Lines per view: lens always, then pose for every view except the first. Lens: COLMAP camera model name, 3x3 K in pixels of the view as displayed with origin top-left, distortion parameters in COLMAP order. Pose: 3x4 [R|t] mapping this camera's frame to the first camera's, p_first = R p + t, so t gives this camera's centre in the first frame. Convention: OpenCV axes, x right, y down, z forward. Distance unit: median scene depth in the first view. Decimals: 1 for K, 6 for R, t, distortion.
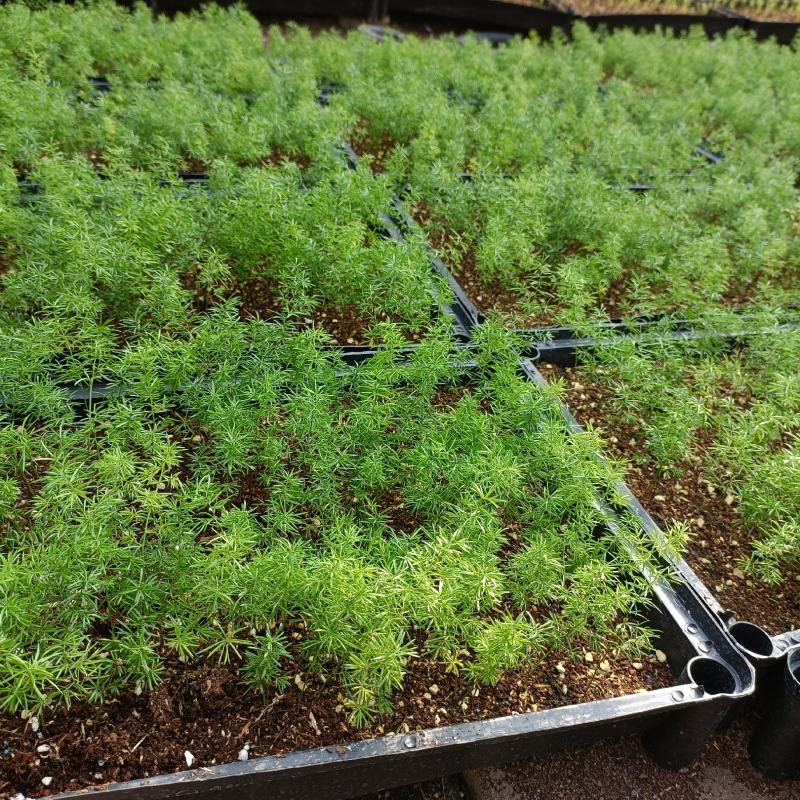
lens RADIAL K [[626.2, 0, 400.0], [0, 626.2, 400.0], [0, 0, 1]] dist [-0.059577, -0.007305]
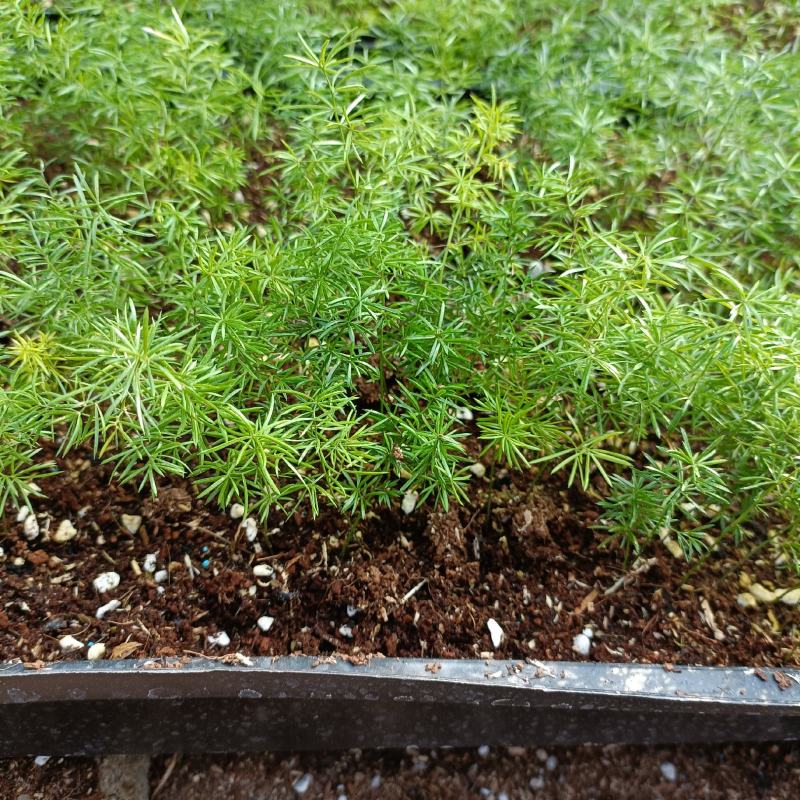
lens RADIAL K [[626.2, 0, 400.0], [0, 626.2, 400.0], [0, 0, 1]] dist [-0.059577, -0.007305]
pose [[0.954455, 0.155634, -0.254546, -0.317114], [-0.093474, 0.966198, 0.240259, 0.240916], [0.283334, -0.205523, 0.936740, 0.465212]]
